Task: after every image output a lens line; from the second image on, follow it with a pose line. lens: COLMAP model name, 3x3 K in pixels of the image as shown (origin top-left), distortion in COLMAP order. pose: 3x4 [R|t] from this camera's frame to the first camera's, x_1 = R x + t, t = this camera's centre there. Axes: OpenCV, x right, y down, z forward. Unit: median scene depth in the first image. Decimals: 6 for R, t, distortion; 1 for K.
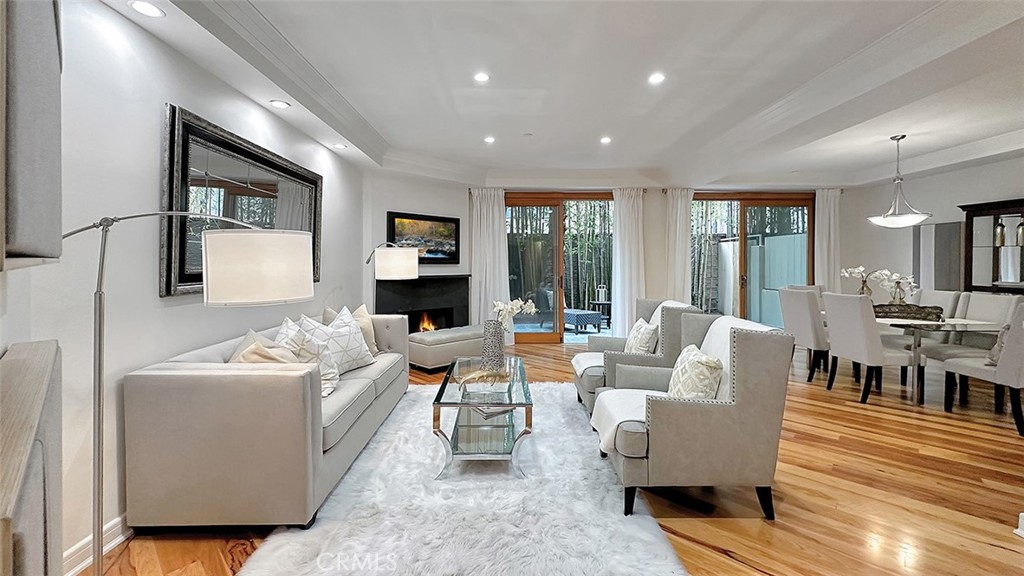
lens RADIAL K [[425.1, 0, 512.6], [0, 425.1, 260.0], [0, 0, 1]] dist [-0.000092, 0.000028]
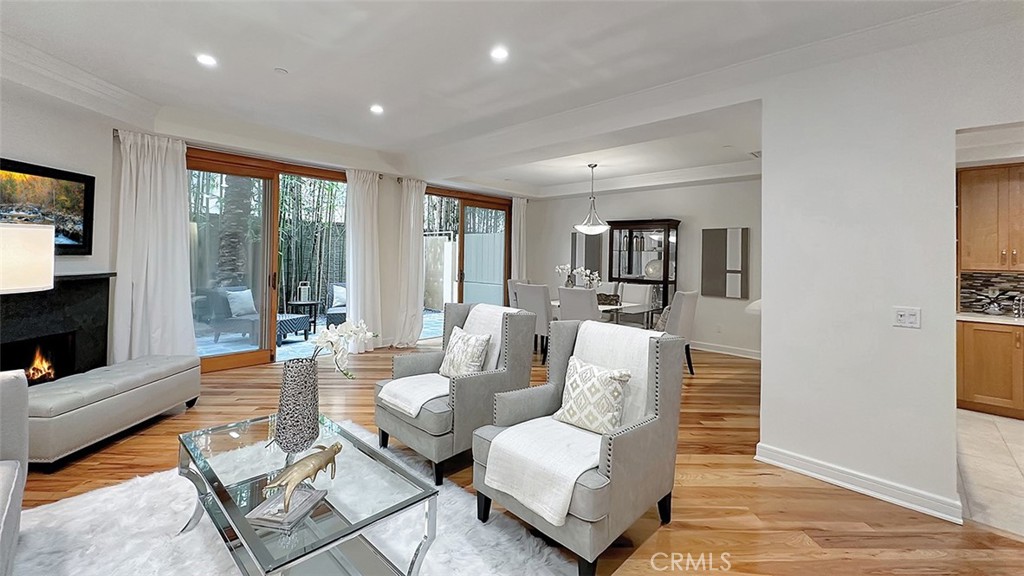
lens RADIAL K [[421.7, 0, 510.9], [0, 421.7, 249.1], [0, 0, 1]] dist [-0.001041, -0.000071]
pose [[0.703264, 0.027356, 0.710403, -0.131215], [-0.026117, 0.999579, -0.012638, -0.006516], [-0.710449, -0.009665, 0.703682, 0.188823]]
